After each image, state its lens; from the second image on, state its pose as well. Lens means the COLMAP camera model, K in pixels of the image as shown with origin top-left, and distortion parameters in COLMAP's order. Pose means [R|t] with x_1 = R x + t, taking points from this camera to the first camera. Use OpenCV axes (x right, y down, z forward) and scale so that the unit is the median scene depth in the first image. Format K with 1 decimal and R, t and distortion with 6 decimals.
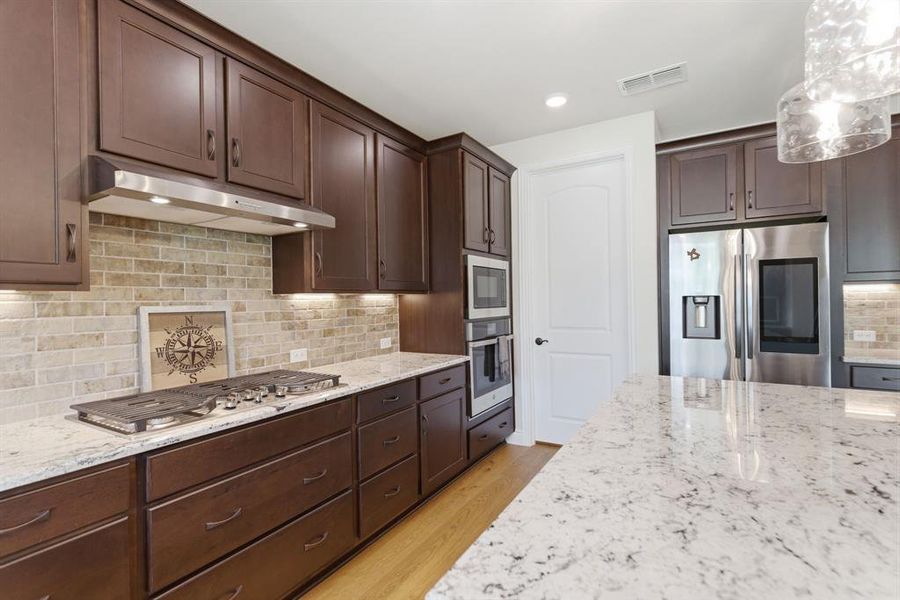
lens RADIAL K [[421.7, 0, 452.7], [0, 421.7, 297.5], [0, 0, 1]] dist [0.003901, 0.000468]
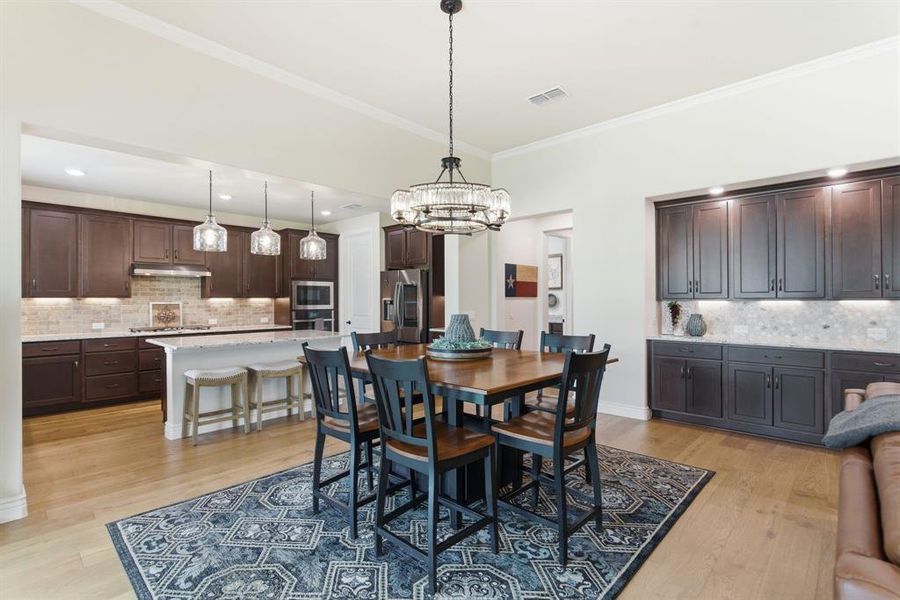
lens RADIAL K [[431.0, 0, 451.3], [0, 431.0, 298.7], [0, 0, 1]] dist [0.001934, -0.000896]
pose [[0.976216, 0.010832, -0.216531, 1.998902], [-0.009711, 0.999933, 0.006241, -0.043658], [0.216584, -0.003990, 0.976256, -1.557189]]
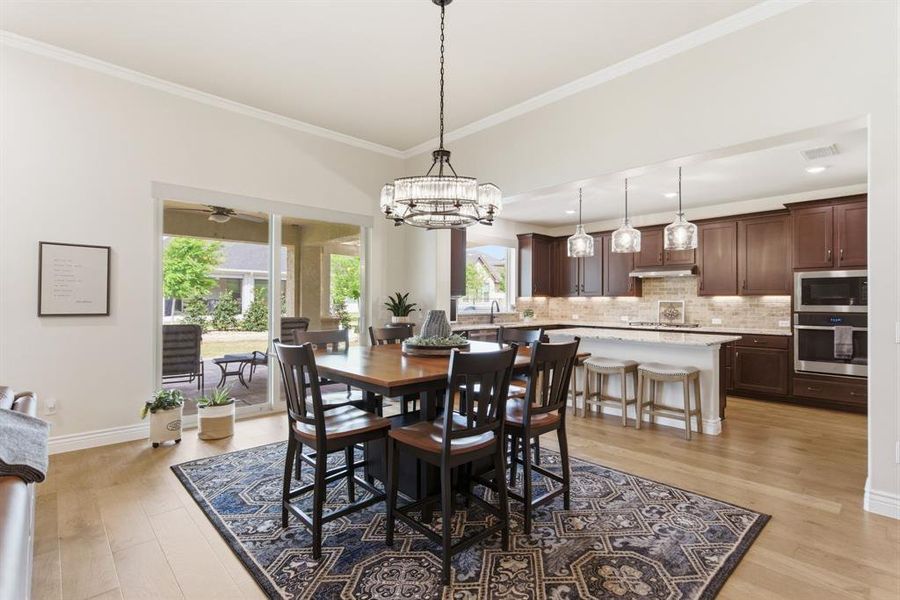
lens RADIAL K [[427.2, 0, 450.0], [0, 427.2, 300.0], [0, 0, 1]] dist [-0.000102, -0.000715]
pose [[-0.278389, 0.011616, -0.960398, 3.009525], [0.007232, 0.999924, 0.009998, -0.029814], [0.960441, -0.004163, -0.278452, 0.230374]]
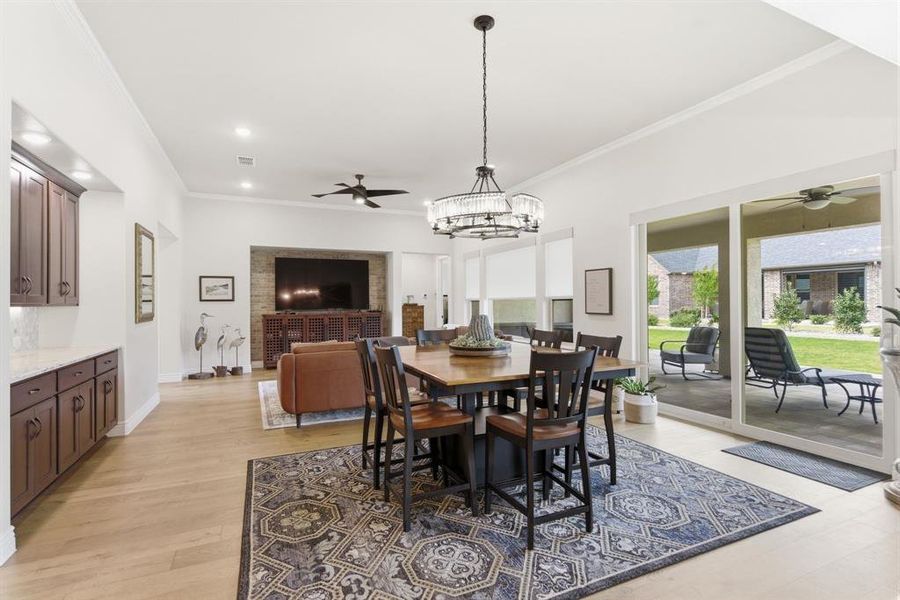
lens RADIAL K [[431.0, 0, 451.3], [0, 431.0, 298.7], [0, 0, 1]] dist [0.001934, -0.000896]
pose [[-0.820406, 0.026079, 0.571186, 0.945118], [0.014911, 0.999595, -0.024221, -0.005169], [-0.571586, -0.011354, -0.820463, 1.106304]]
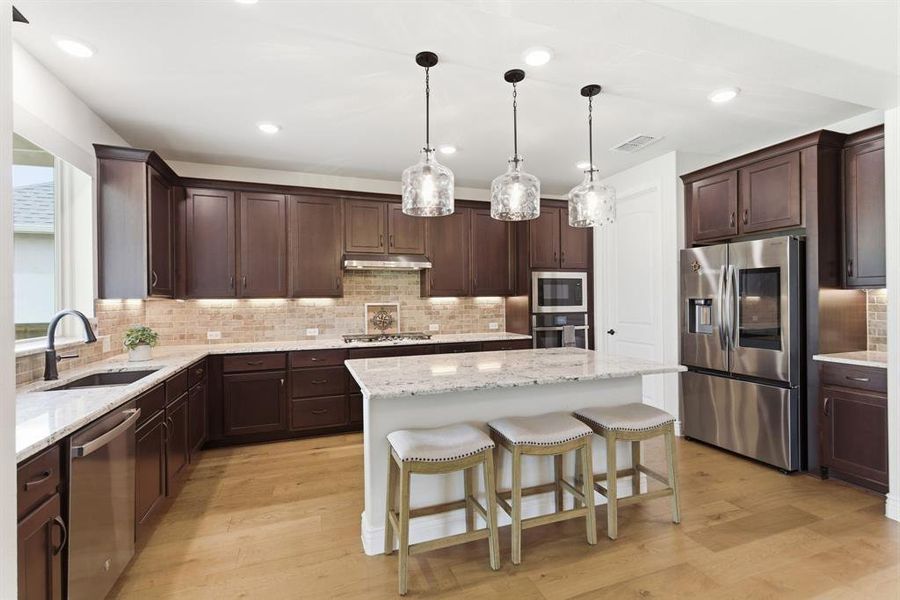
lens RADIAL K [[414.0, 0, 449.3], [0, 414.0, 299.4], [0, 0, 1]] dist [0.003895, -0.000074]
pose [[0.772485, 0.007221, -0.634992, 1.150440], [0.002739, 0.999888, 0.014703, -0.033198], [0.635027, -0.013097, 0.772379, -0.587671]]
